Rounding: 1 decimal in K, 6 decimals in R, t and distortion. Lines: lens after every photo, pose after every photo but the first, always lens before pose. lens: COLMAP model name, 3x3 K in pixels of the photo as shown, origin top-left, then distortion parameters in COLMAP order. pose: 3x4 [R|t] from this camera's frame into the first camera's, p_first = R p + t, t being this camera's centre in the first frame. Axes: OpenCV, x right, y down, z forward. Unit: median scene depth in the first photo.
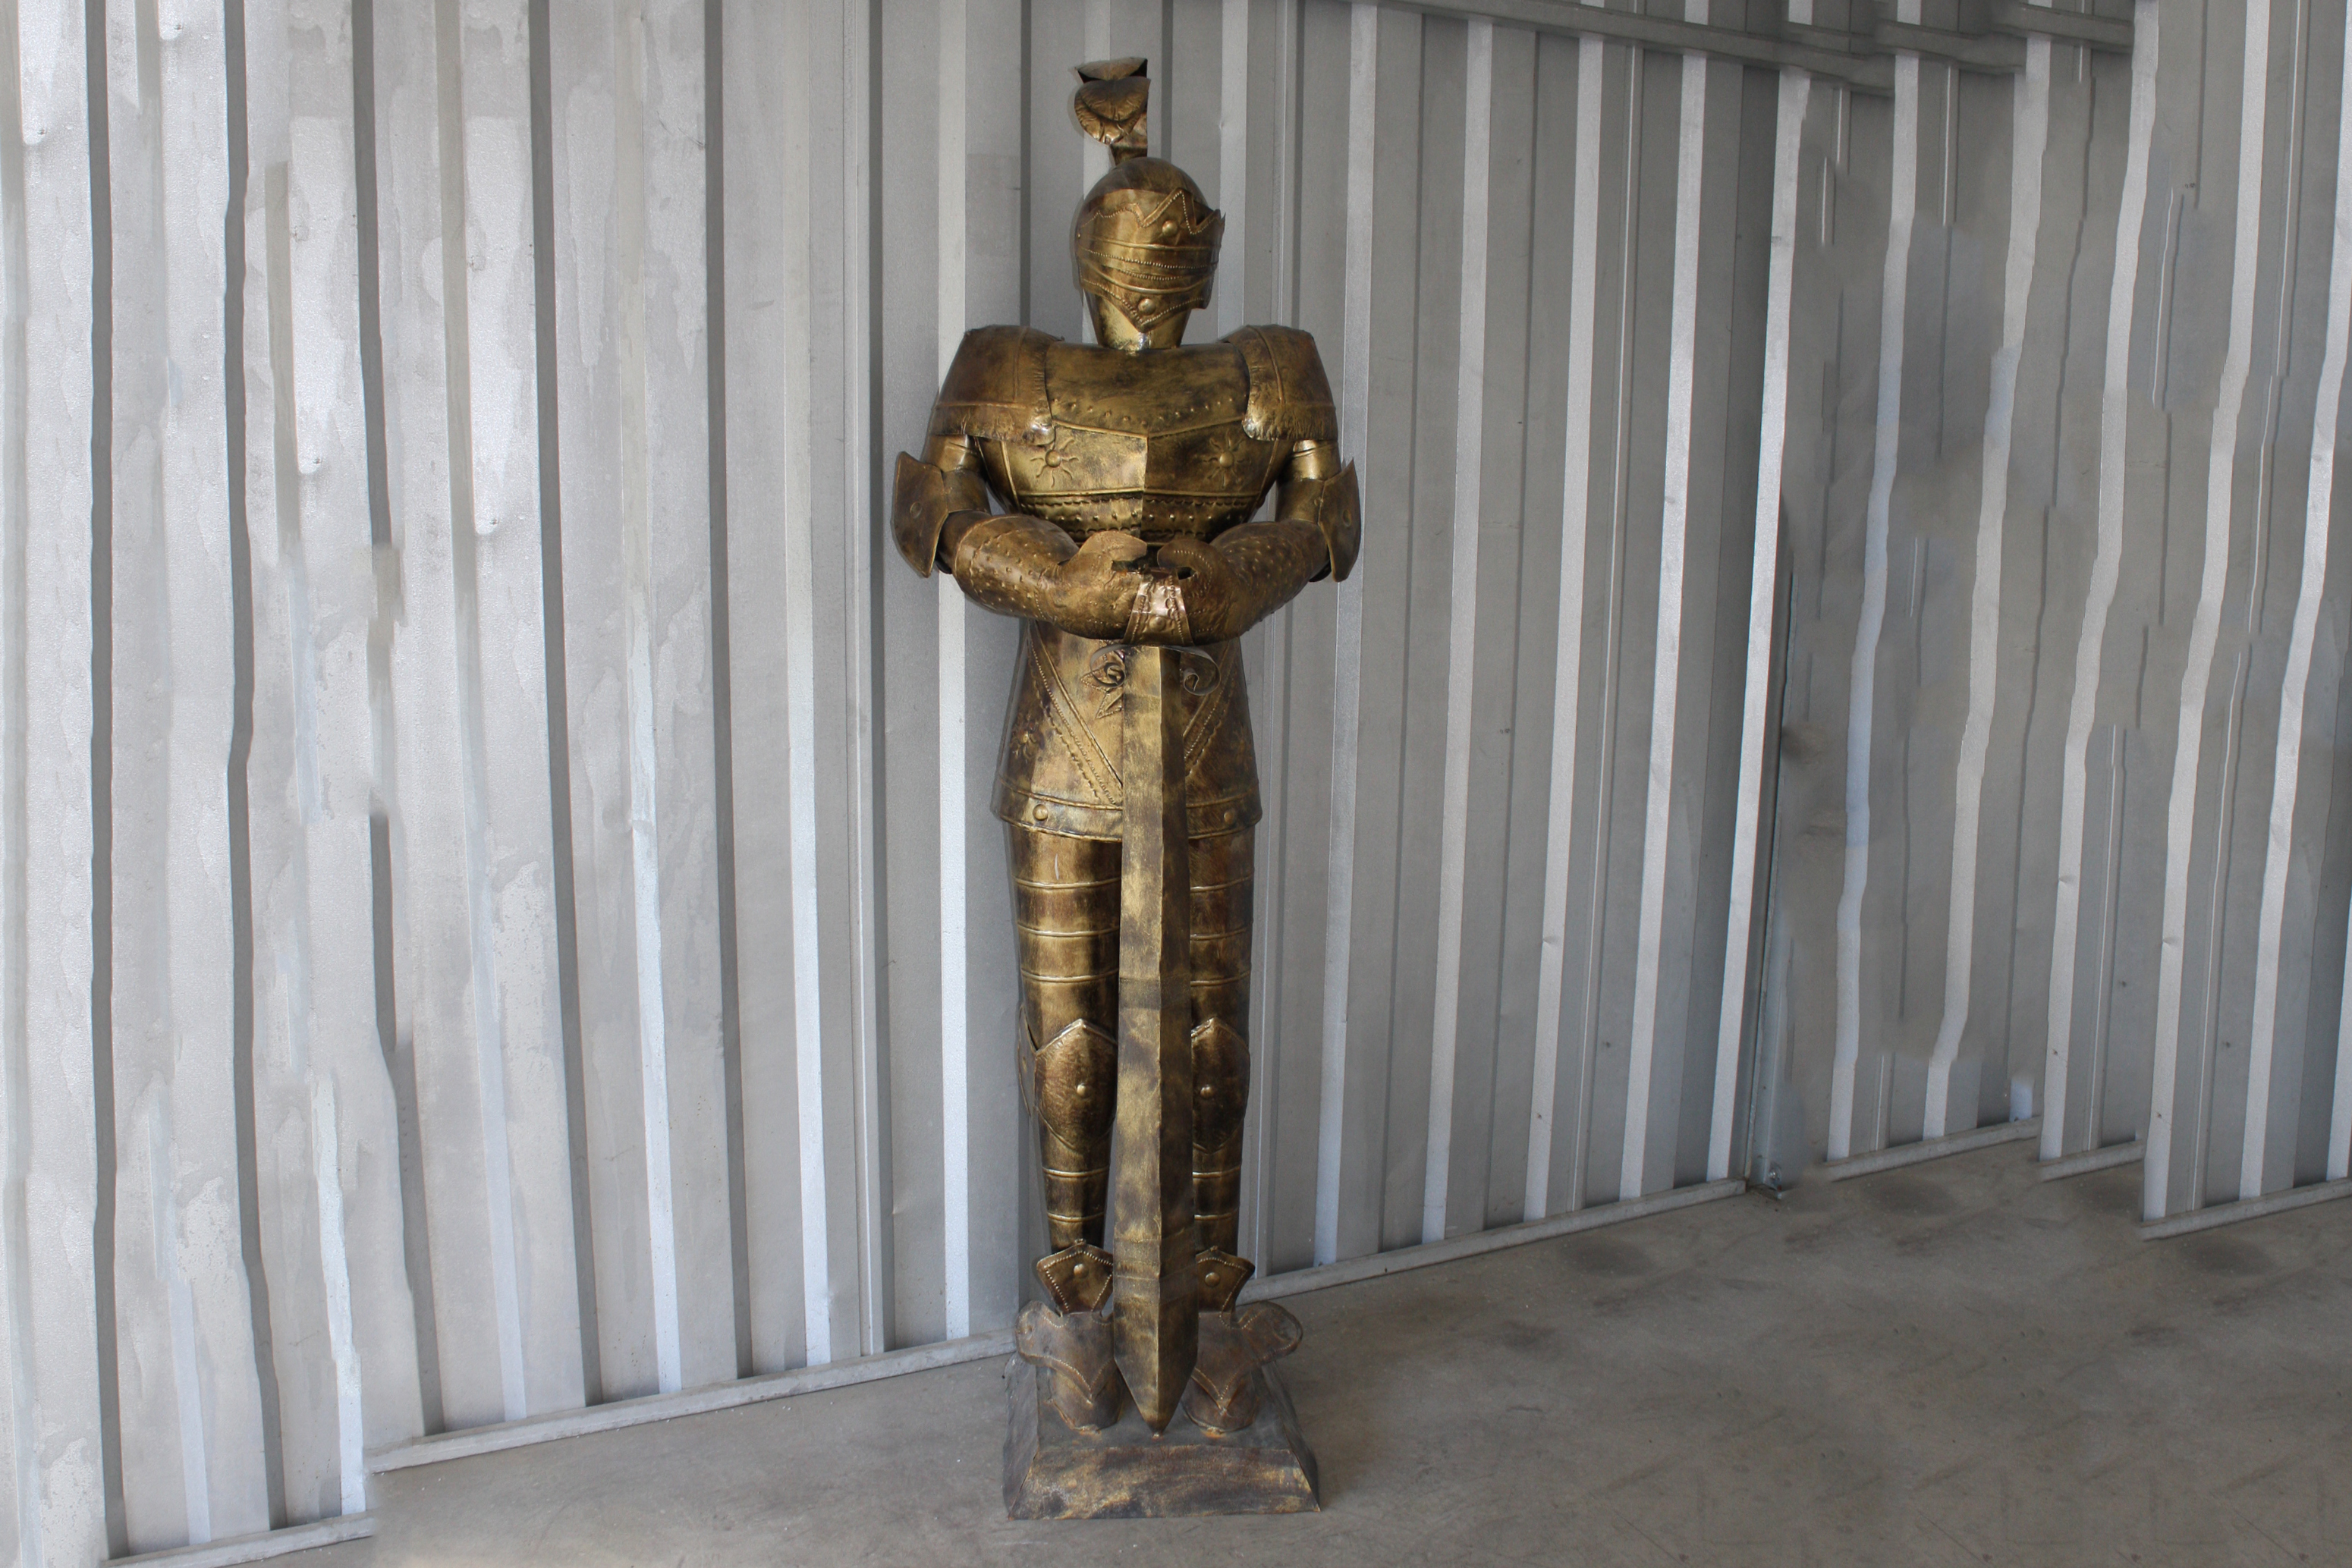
lens RADIAL K [[2090.2, 0, 1171.6], [0, 2090.2, 787.2], [0, 0, 1]] dist [-0.078430, 0.029641]
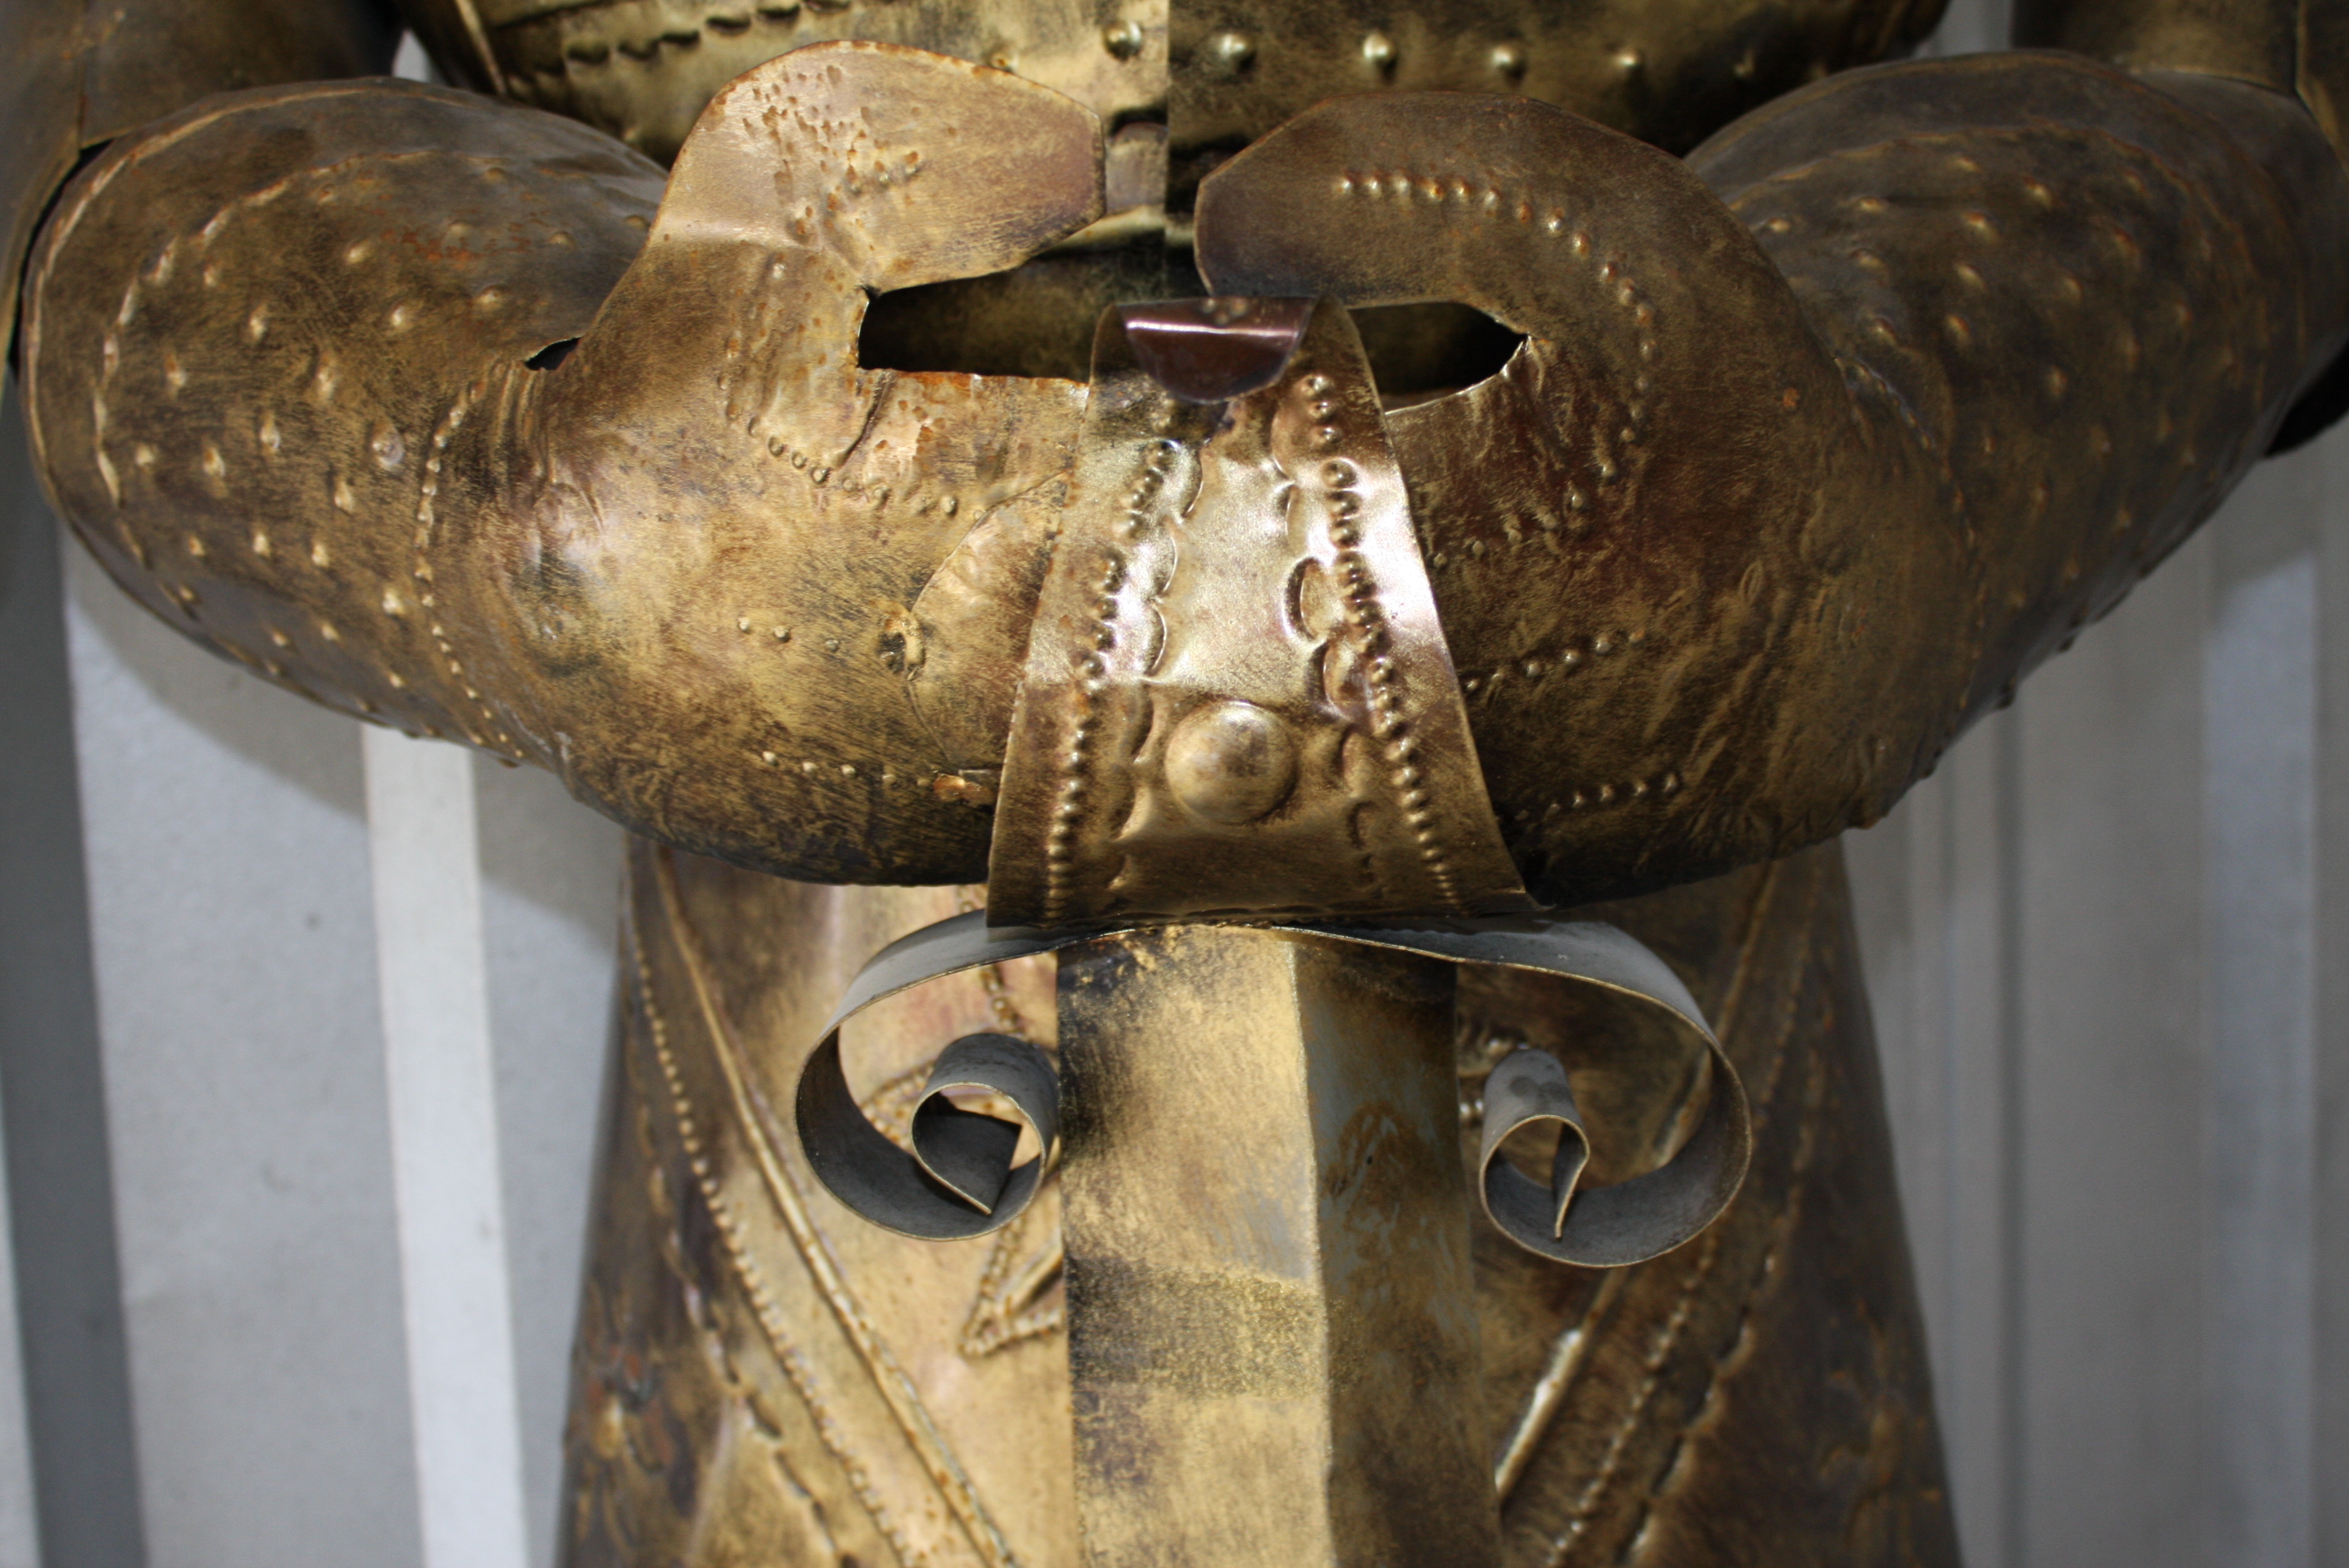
lens RADIAL K [[3074.7, 0, 1185.2], [0, 3074.7, 799.5], [0, 0, 1]] dist [-0.040586, 0.000000]
pose [[0.989337, -0.040167, -0.139999, 0.015488], [0.033576, 0.998228, -0.049127, -0.063879], [0.141724, 0.043902, 0.988932, 0.776150]]
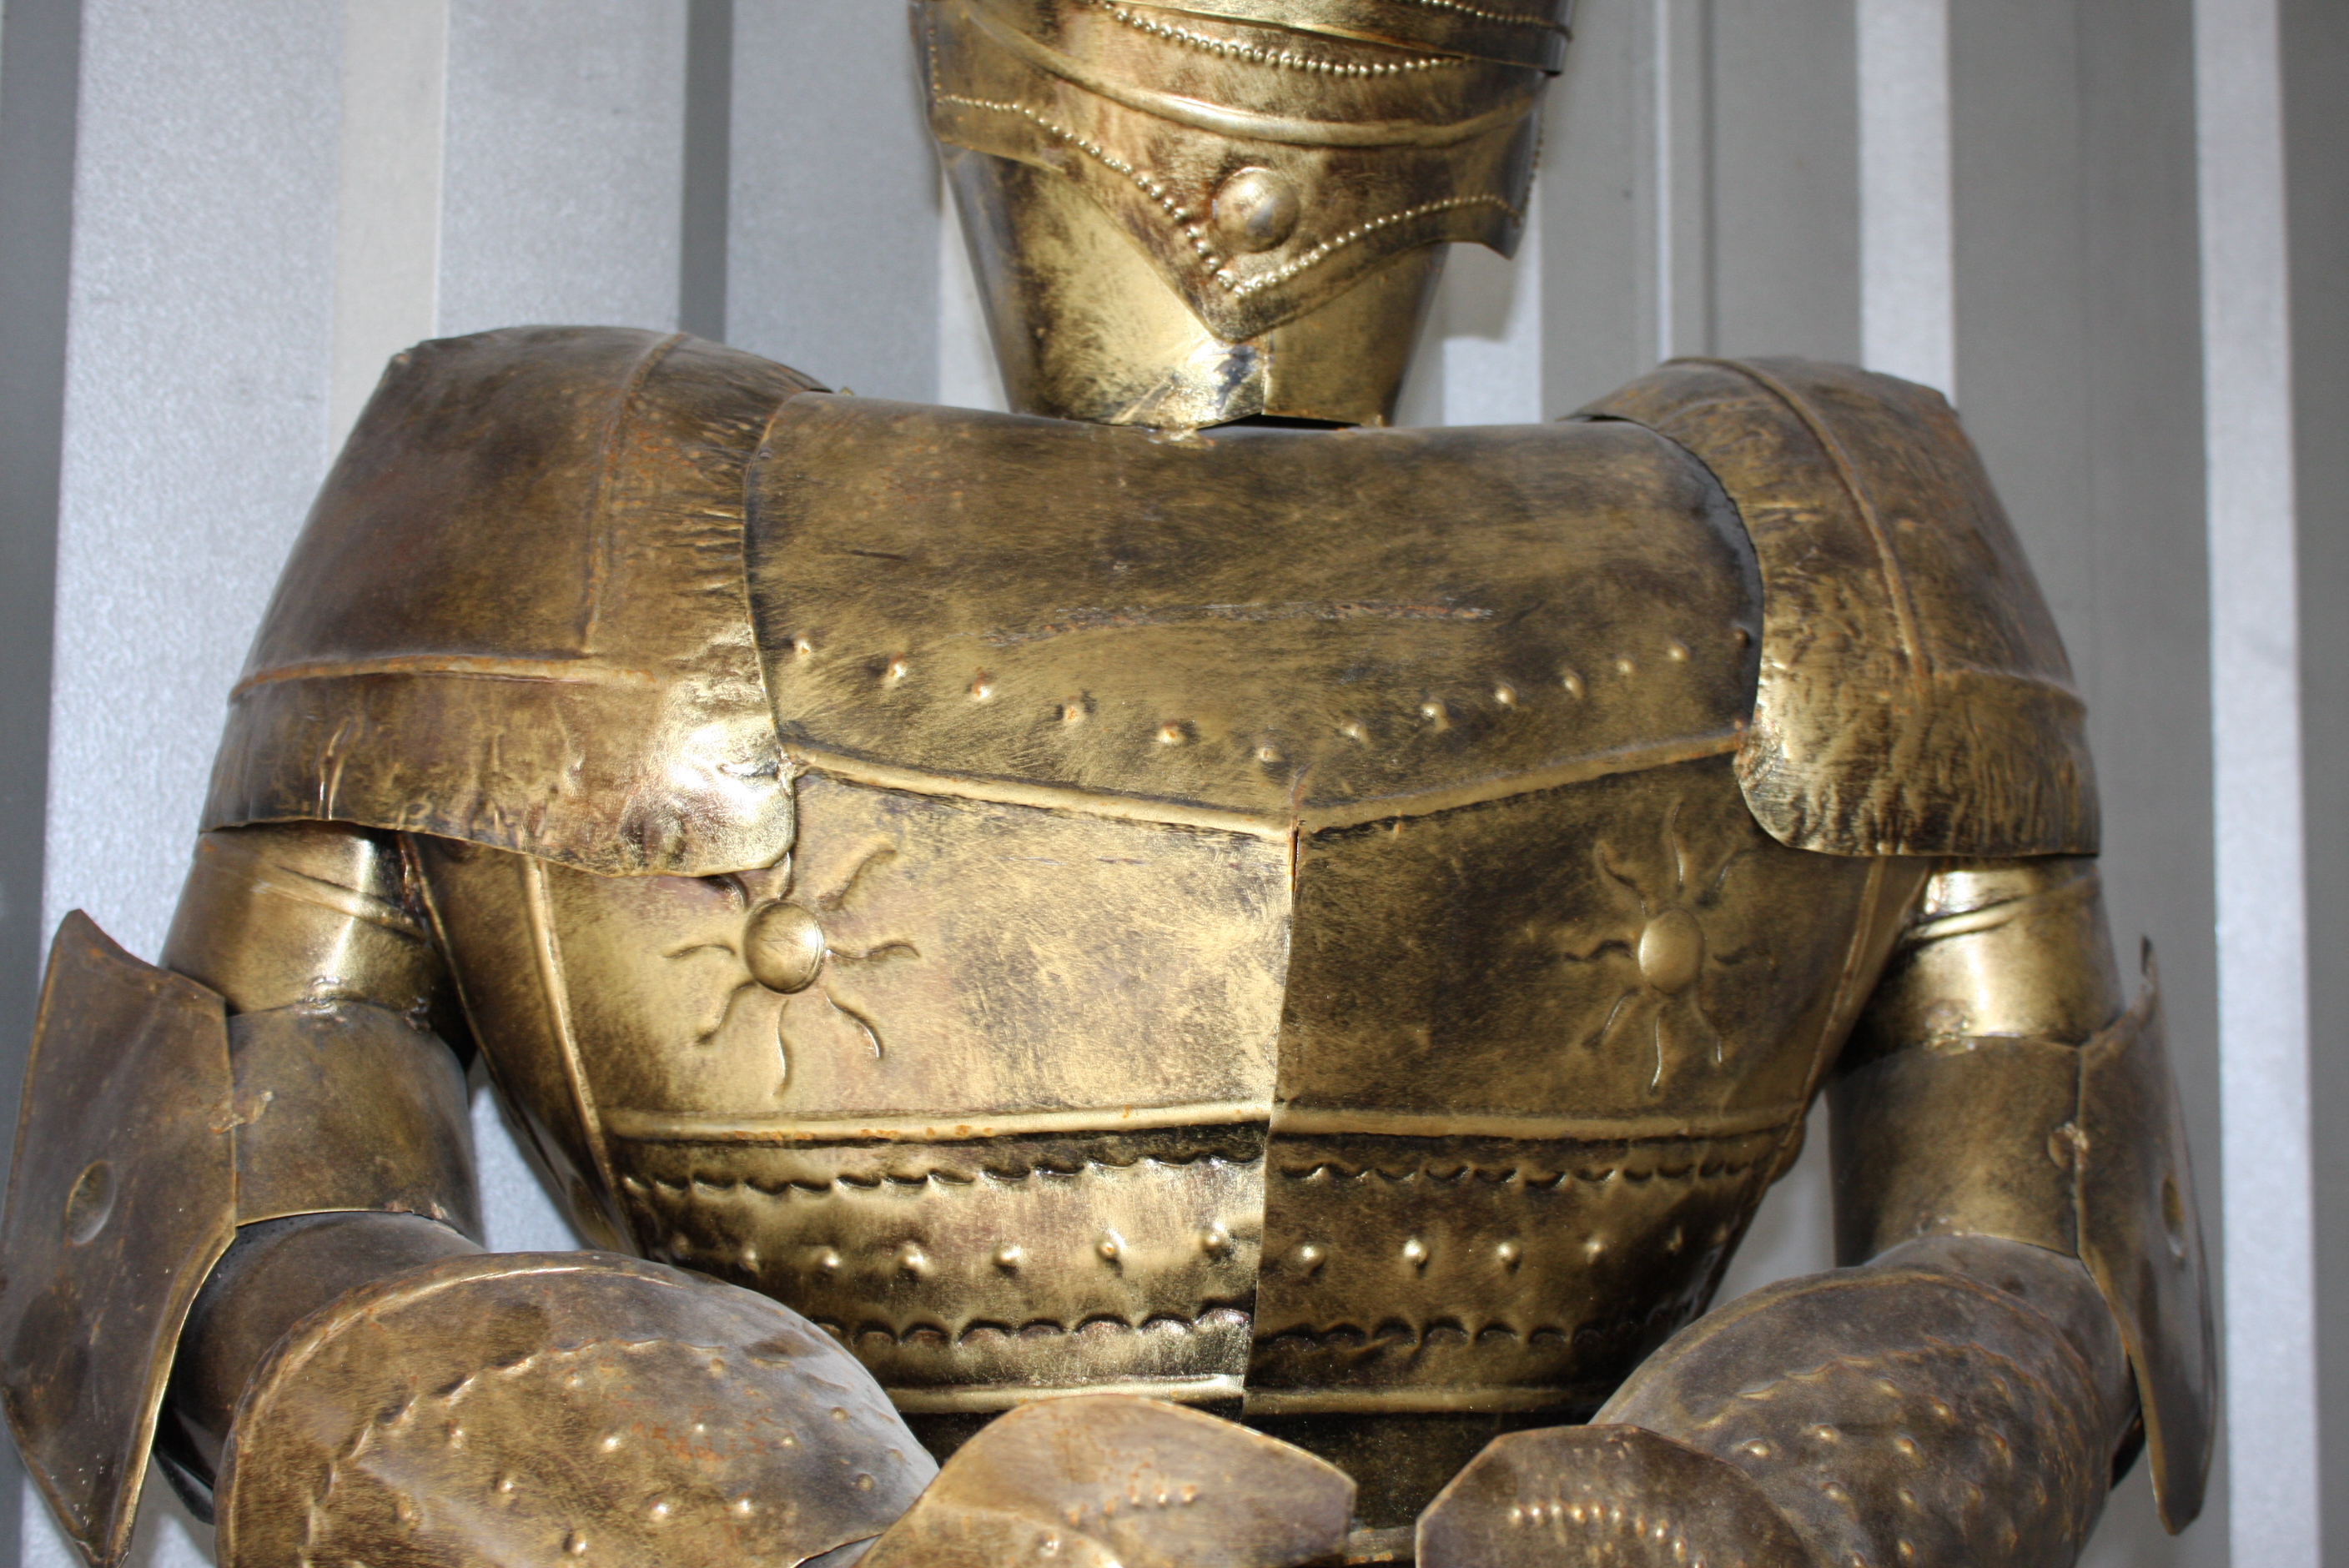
lens RADIAL K [[3074.7, 0, 1170.9], [0, 3074.7, 777.7], [0, 0, 1]] dist [-0.040586, 0.000000]
pose [[0.999025, -0.000560, 0.044150, -0.033855], [0.009888, 0.977358, -0.211361, -0.112823], [-0.043032, 0.211591, 0.976410, 0.720271]]
